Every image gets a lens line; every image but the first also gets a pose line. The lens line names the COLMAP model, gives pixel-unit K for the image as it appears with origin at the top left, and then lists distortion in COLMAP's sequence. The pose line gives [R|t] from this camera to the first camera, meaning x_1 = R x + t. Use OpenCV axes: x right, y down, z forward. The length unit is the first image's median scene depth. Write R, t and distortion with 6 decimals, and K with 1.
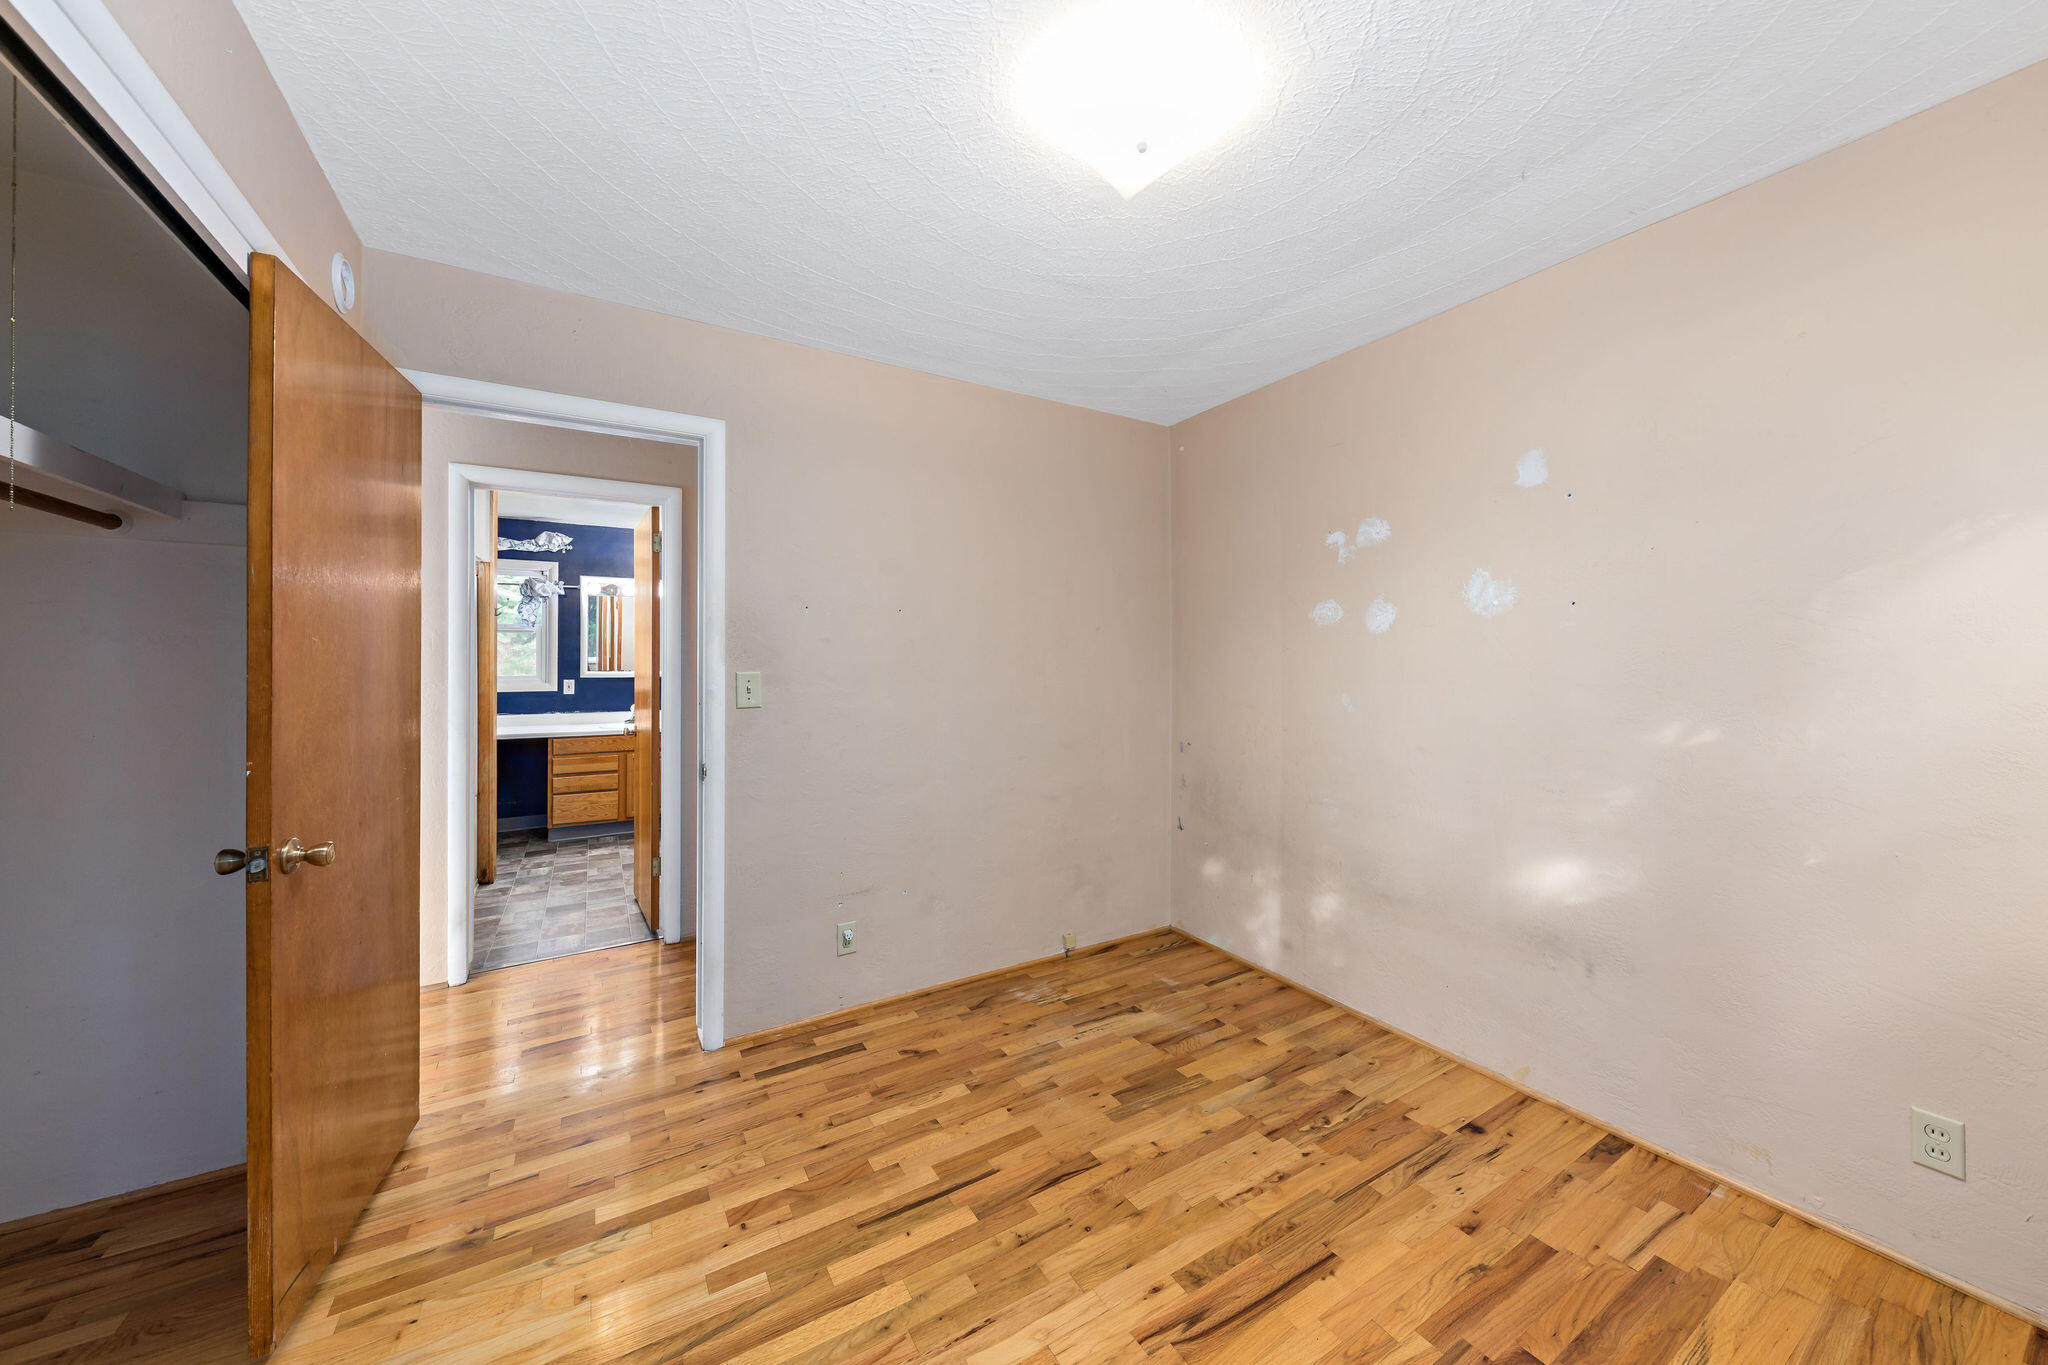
lens RADIAL K [[715.6, 0, 1045.7], [0, 715.6, 671.3], [0, 0, 1]] dist [0.008365, -0.003494]
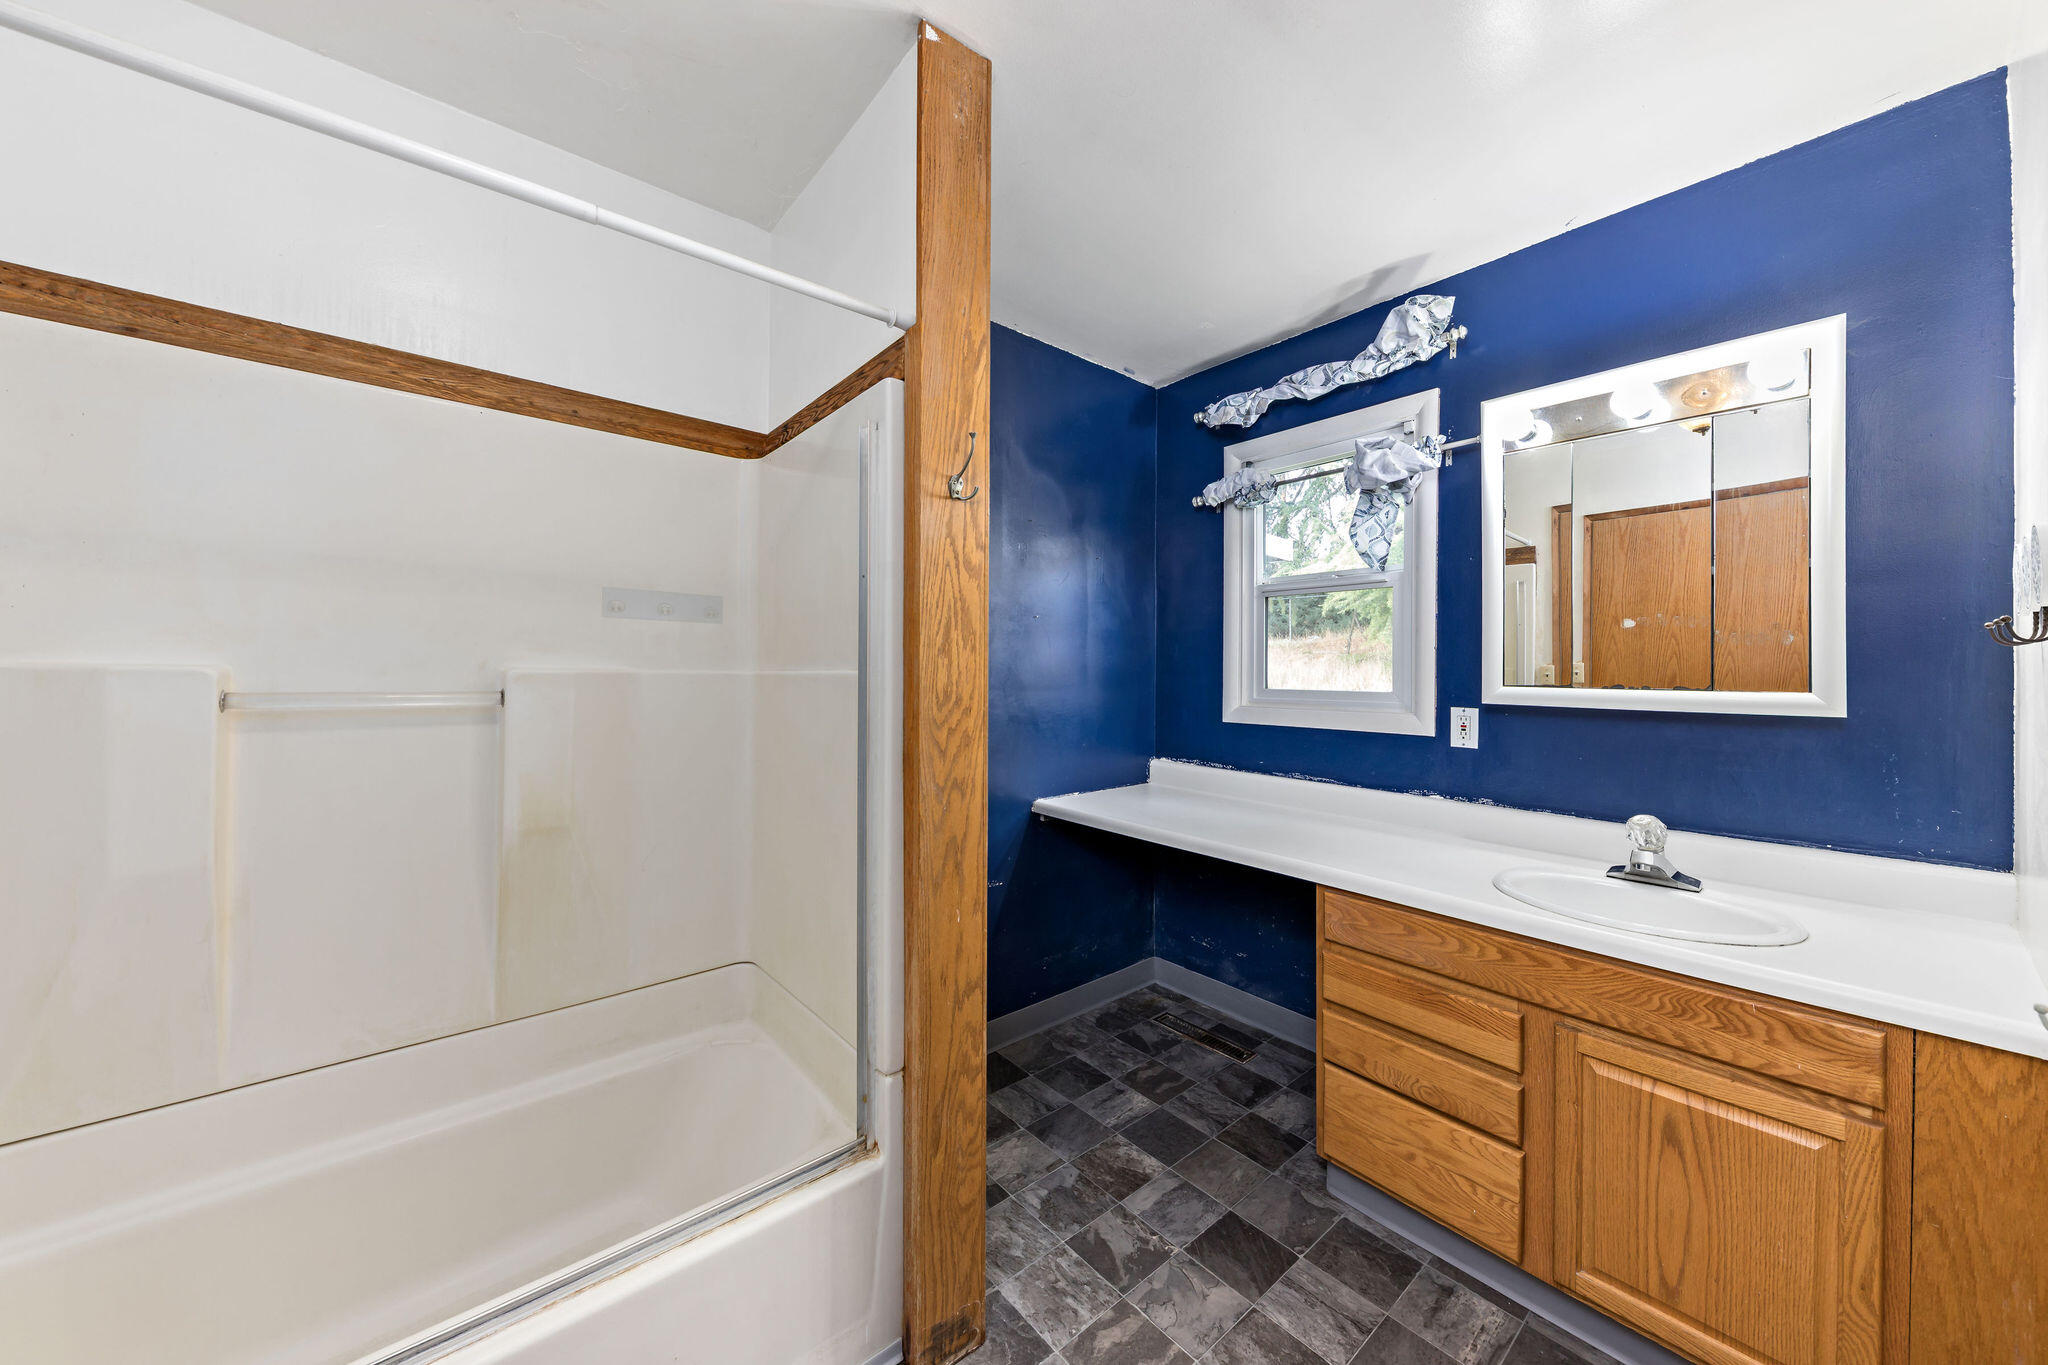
lens RADIAL K [[715.6, 0, 1045.7], [0, 715.6, 671.3], [0, 0, 1]] dist [0.008365, -0.003494]
pose [[0.146749, 0.002649, -0.989170, -0.368795], [-0.003914, 0.999990, 0.002098, -0.007019], [0.989166, 0.003564, 0.146758, 0.801201]]
